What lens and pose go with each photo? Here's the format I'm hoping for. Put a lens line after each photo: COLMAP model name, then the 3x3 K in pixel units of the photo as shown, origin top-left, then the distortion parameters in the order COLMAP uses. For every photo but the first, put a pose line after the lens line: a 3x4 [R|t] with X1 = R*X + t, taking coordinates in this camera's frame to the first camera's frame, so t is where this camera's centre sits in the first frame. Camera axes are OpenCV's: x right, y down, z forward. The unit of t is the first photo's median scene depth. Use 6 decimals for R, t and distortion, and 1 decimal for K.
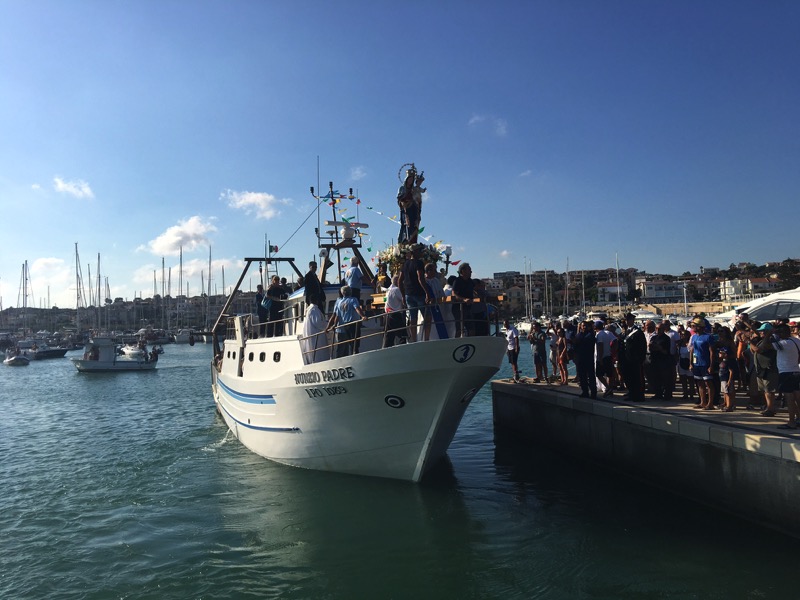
lens RADIAL K [[699.1, 0, 400.0], [0, 699.1, 300.0], [0, 0, 1]] dist [0.020244, -0.007534]
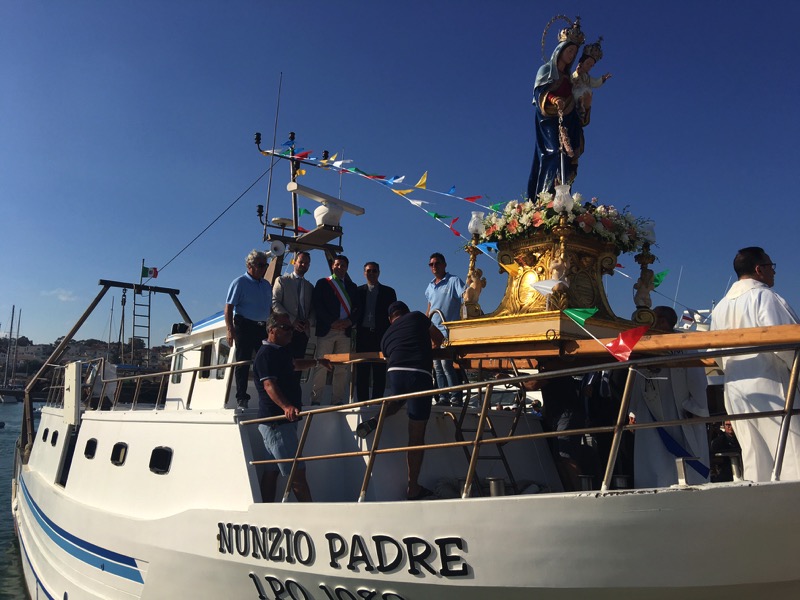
lens RADIAL K [[699.1, 0, 400.0], [0, 699.1, 300.0], [0, 0, 1]] dist [0.020244, -0.007534]
pose [[0.975843, 0.113581, 0.186630, -0.108132], [-0.089814, 0.987275, -0.131229, 0.026252], [-0.199160, 0.111297, 0.973626, 0.484389]]
